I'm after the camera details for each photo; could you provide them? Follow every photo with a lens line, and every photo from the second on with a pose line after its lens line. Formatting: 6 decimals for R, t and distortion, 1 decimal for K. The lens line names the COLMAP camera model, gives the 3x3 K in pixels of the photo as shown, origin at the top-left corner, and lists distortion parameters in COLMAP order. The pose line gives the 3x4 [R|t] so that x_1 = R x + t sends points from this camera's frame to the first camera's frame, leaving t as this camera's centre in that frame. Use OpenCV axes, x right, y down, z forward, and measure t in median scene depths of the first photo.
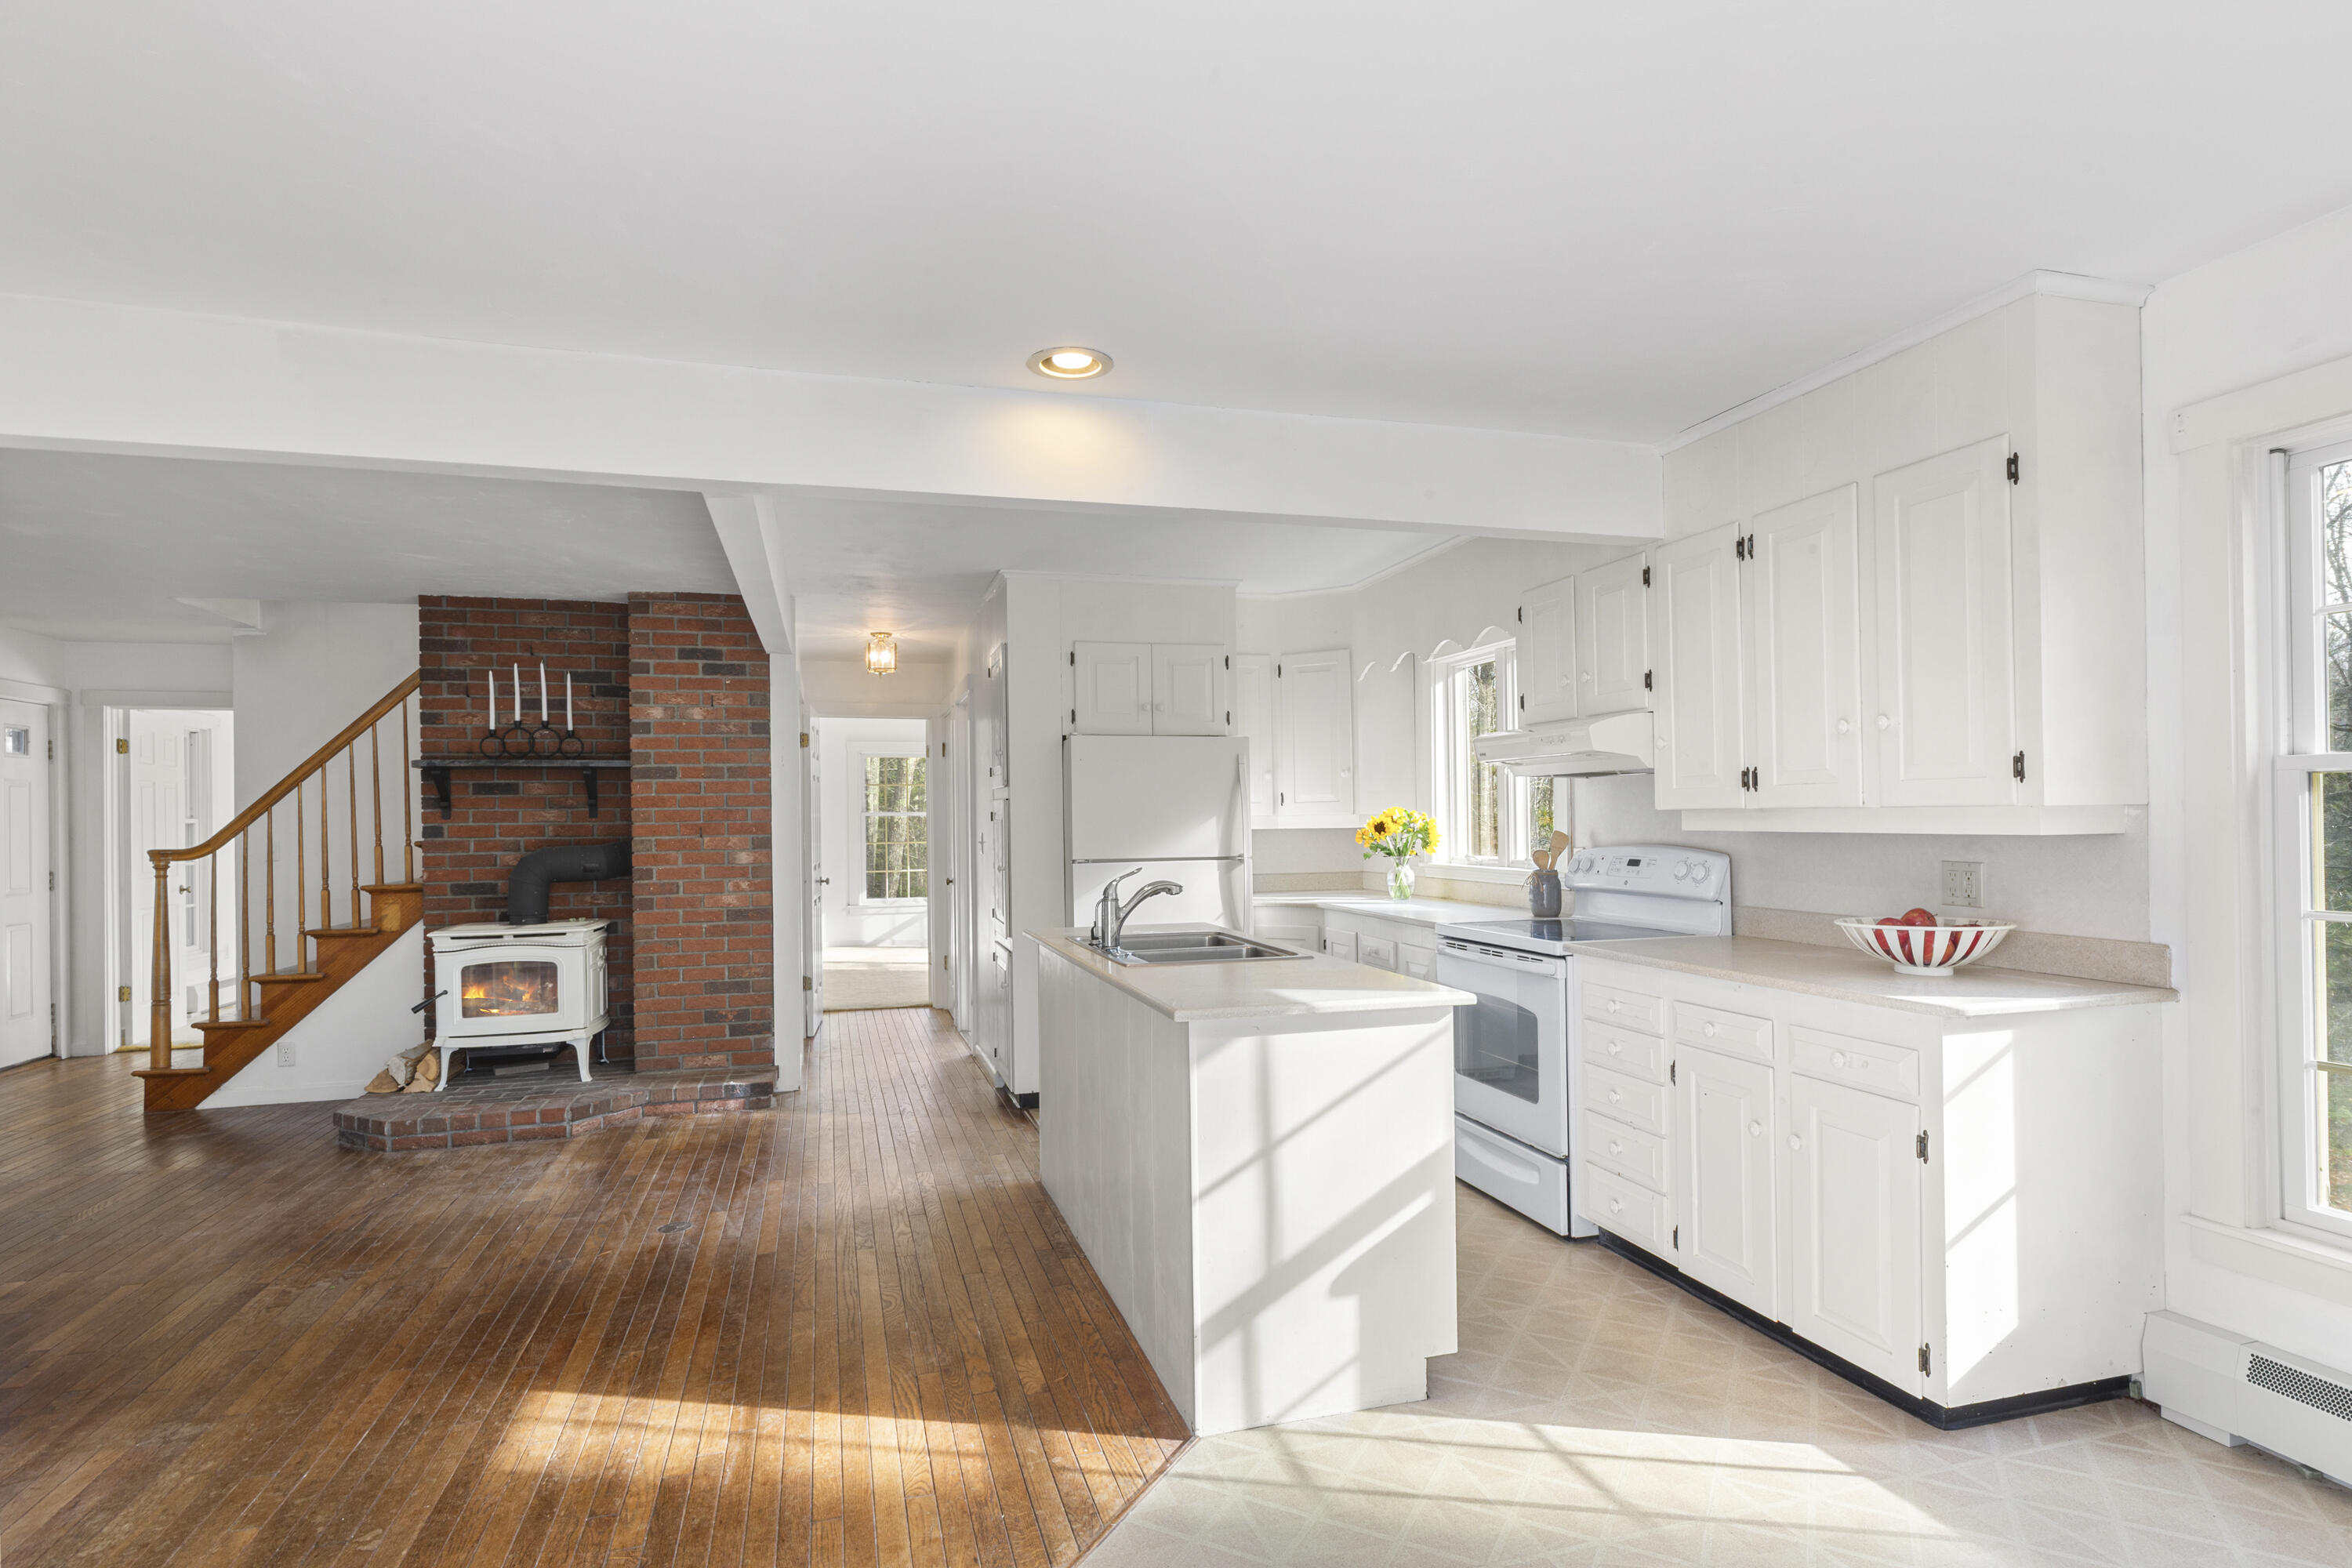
lens RADIAL K [[1198.9, 0, 1195.3], [0, 1198.9, 809.8], [0, 0, 1]] dist [-0.001479, 0.001095]
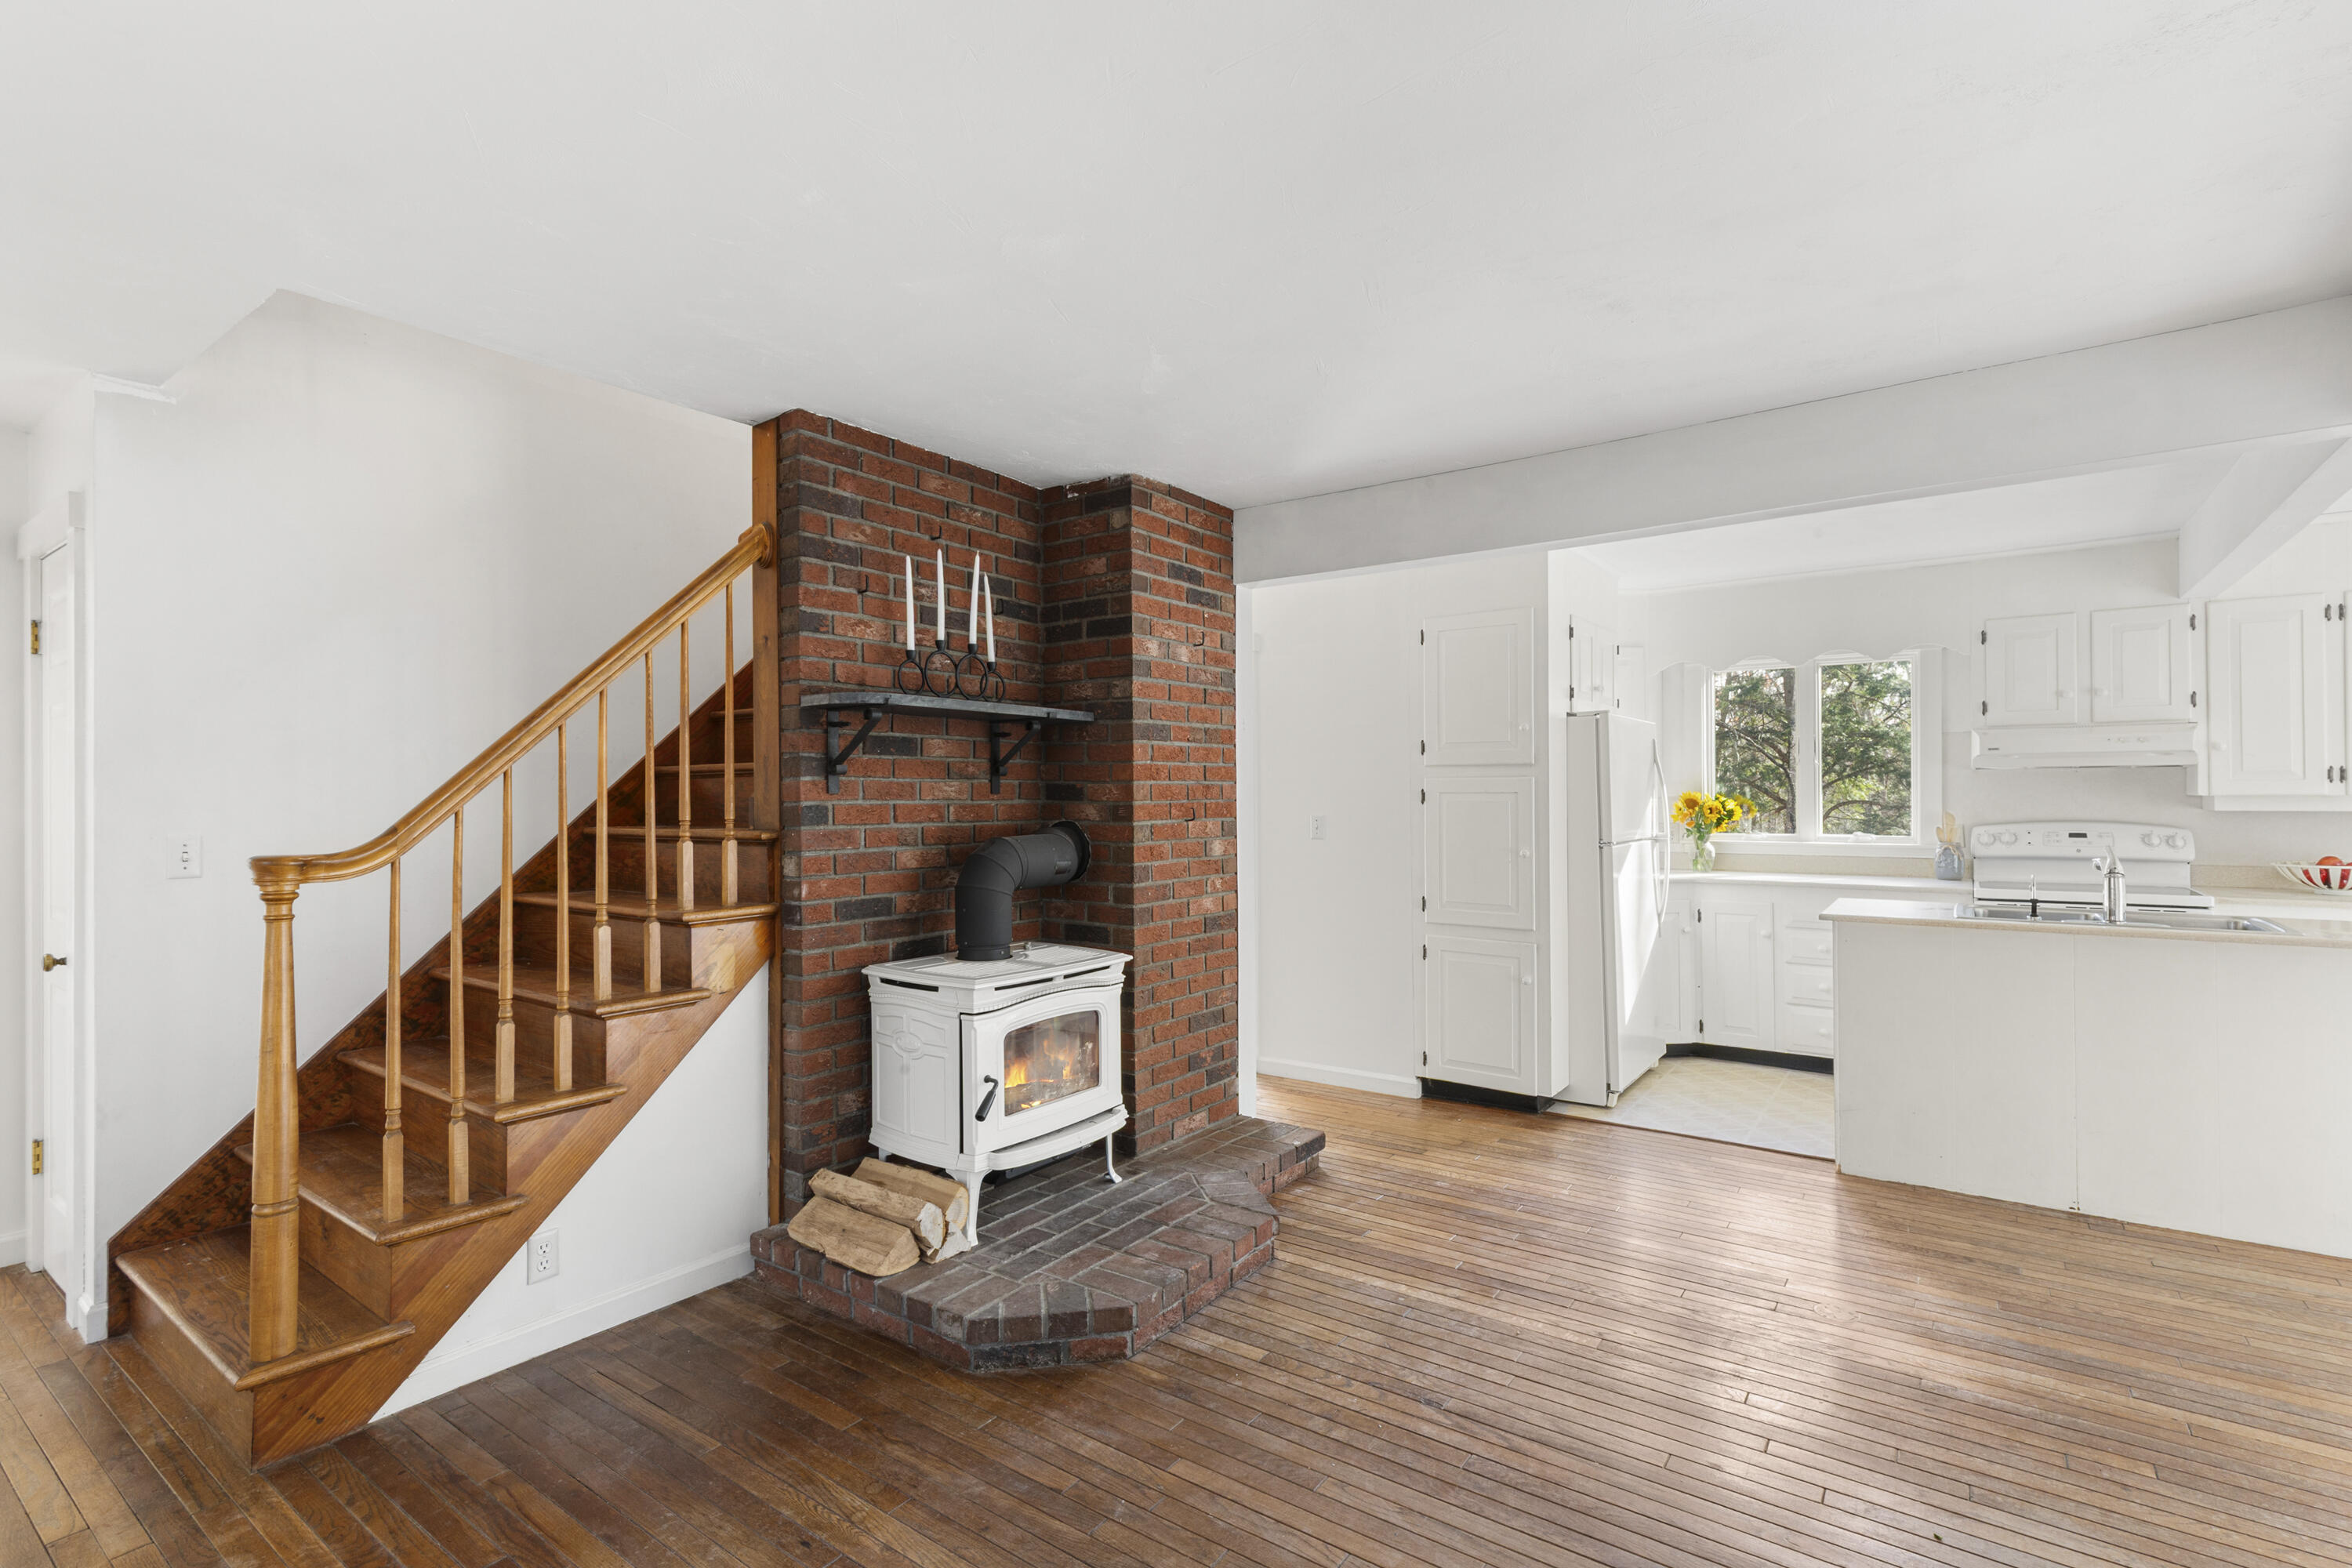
lens RADIAL K [[1098.2, 0, 1195.9], [0, 1098.2, 786.0], [0, 0, 1]] dist [-0.001419, 0.000341]
pose [[0.788070, 0.013890, 0.615429, -0.900315], [-0.007985, 0.999892, -0.012341, 0.010037], [-0.615533, 0.004811, 0.788096, 0.504701]]
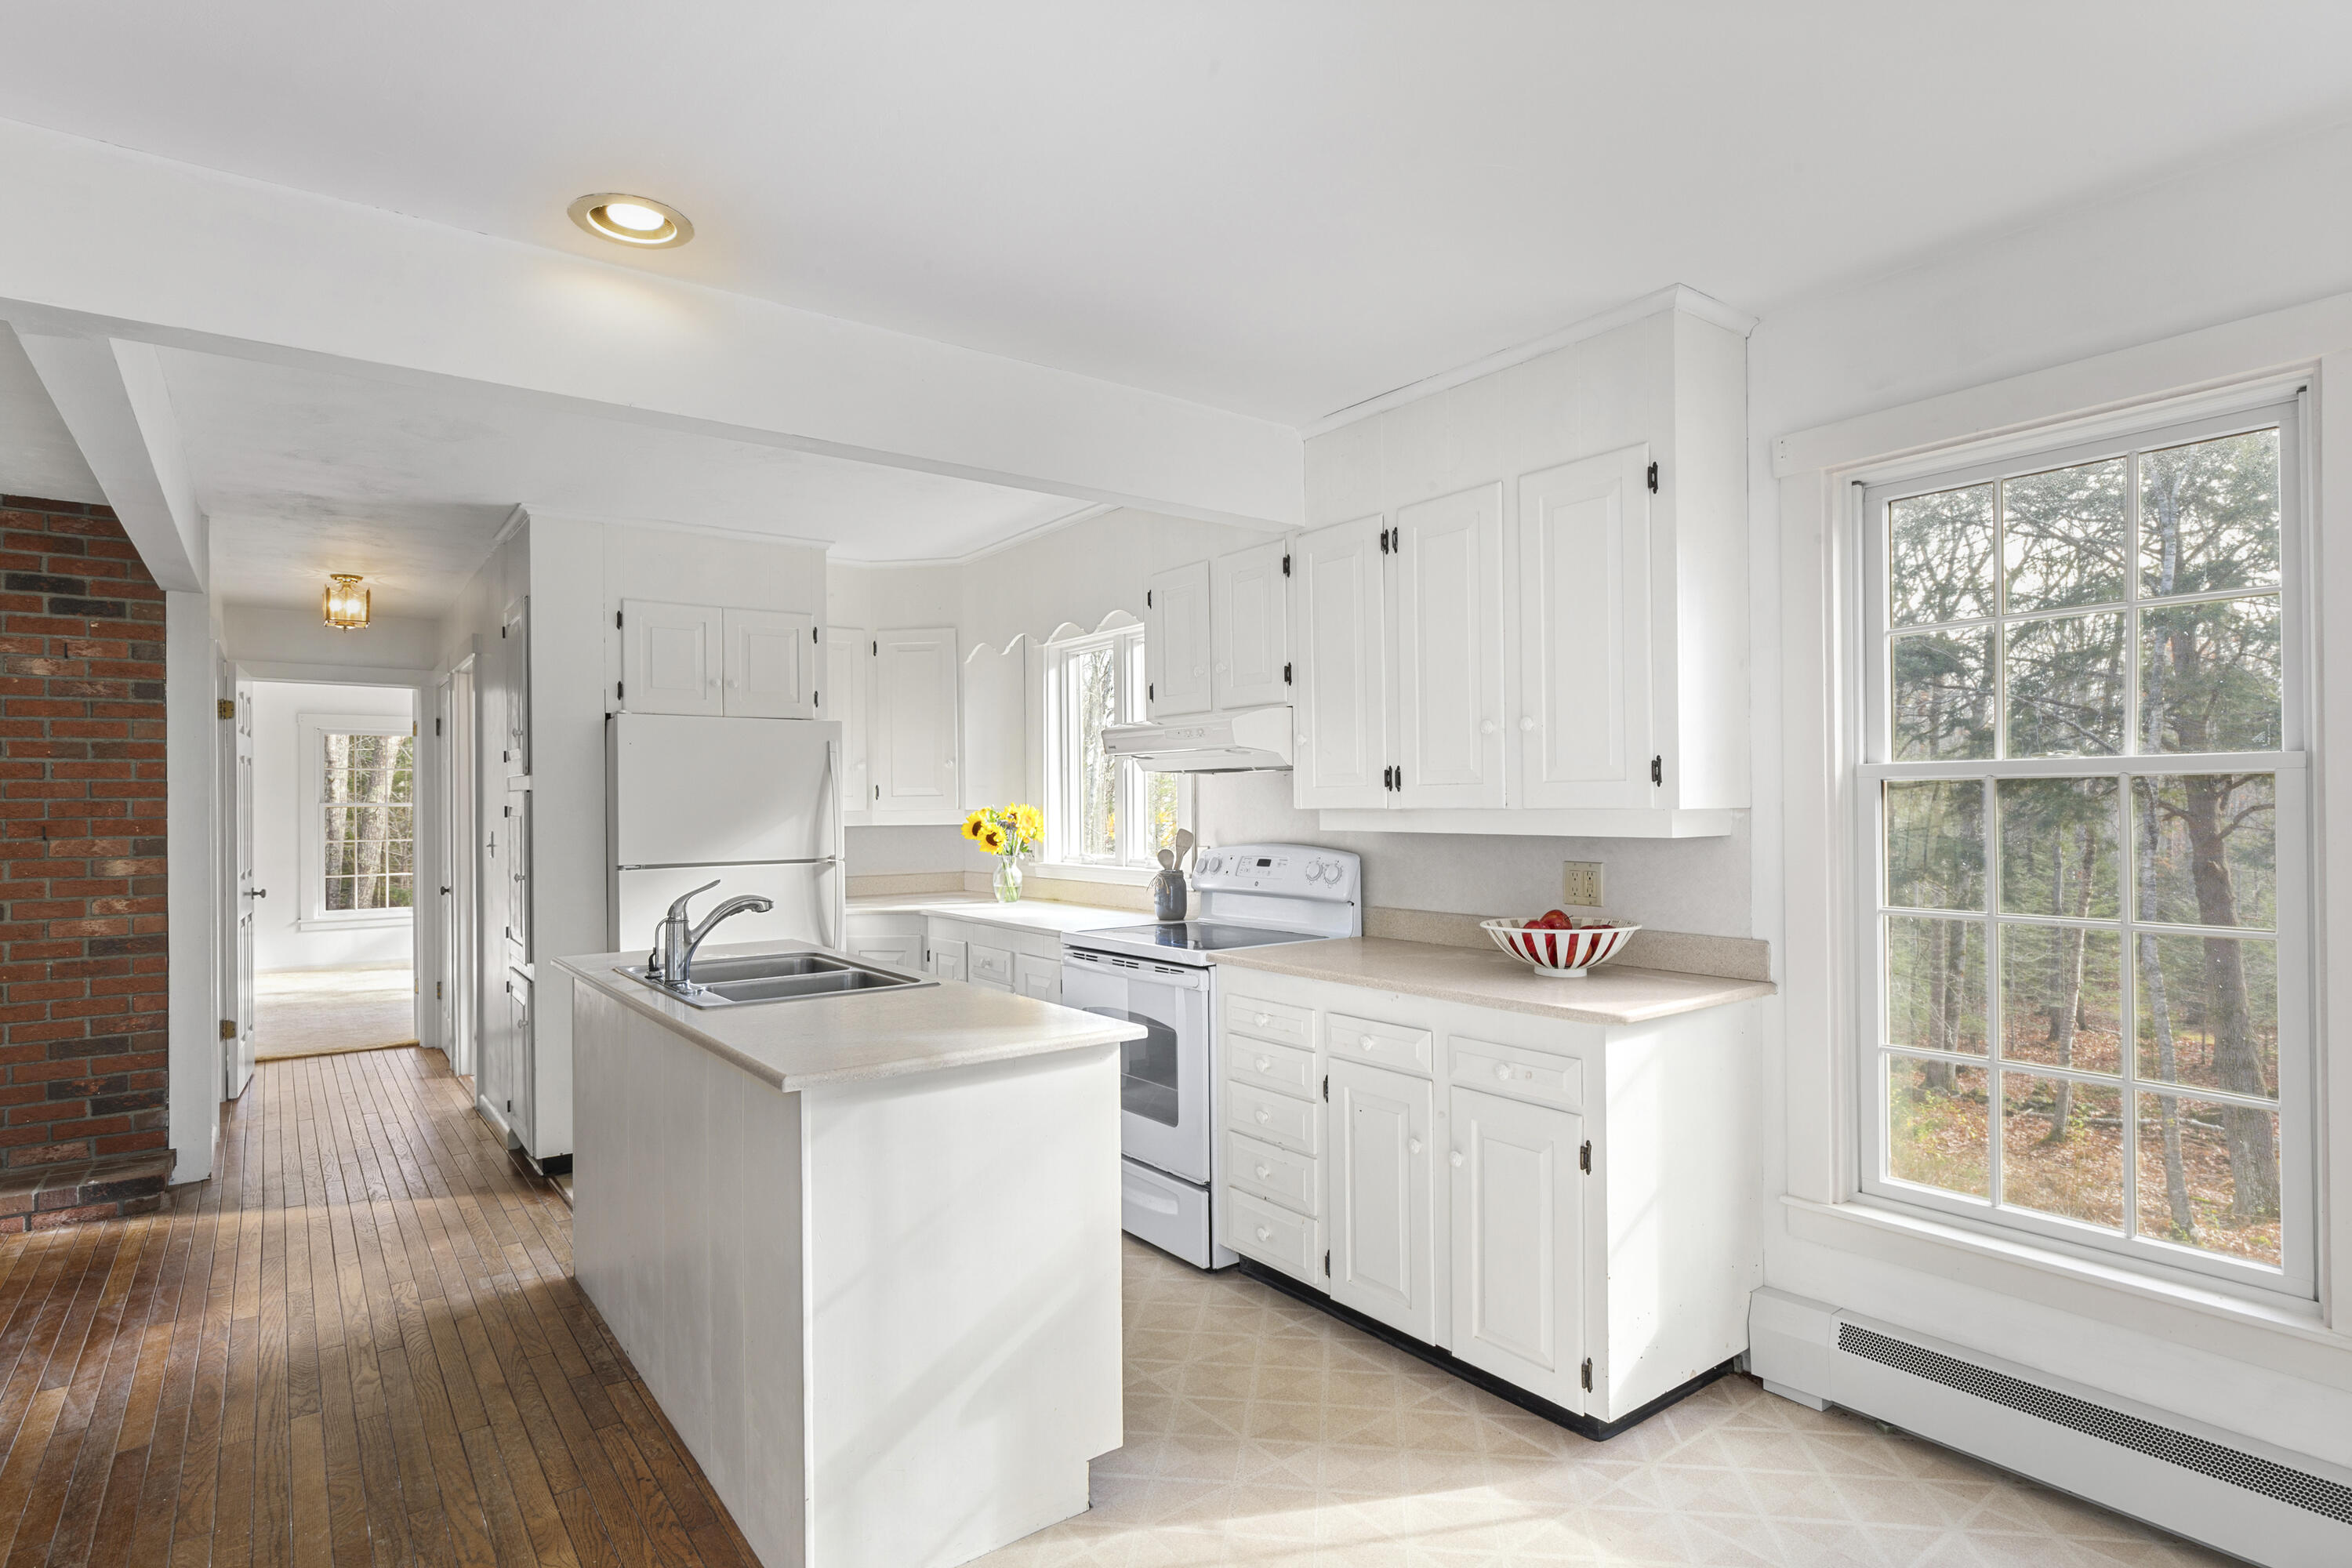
lens RADIAL K [[1198.9, 0, 1188.3], [0, 1198.9, 797.0], [0, 0, 1]] dist [-0.001479, 0.001095]
pose [[0.938614, 0.006638, 0.344904, -0.020201], [-0.005556, 0.999976, -0.004127, -0.004093], [-0.344924, 0.001957, 0.938629, 0.101799]]
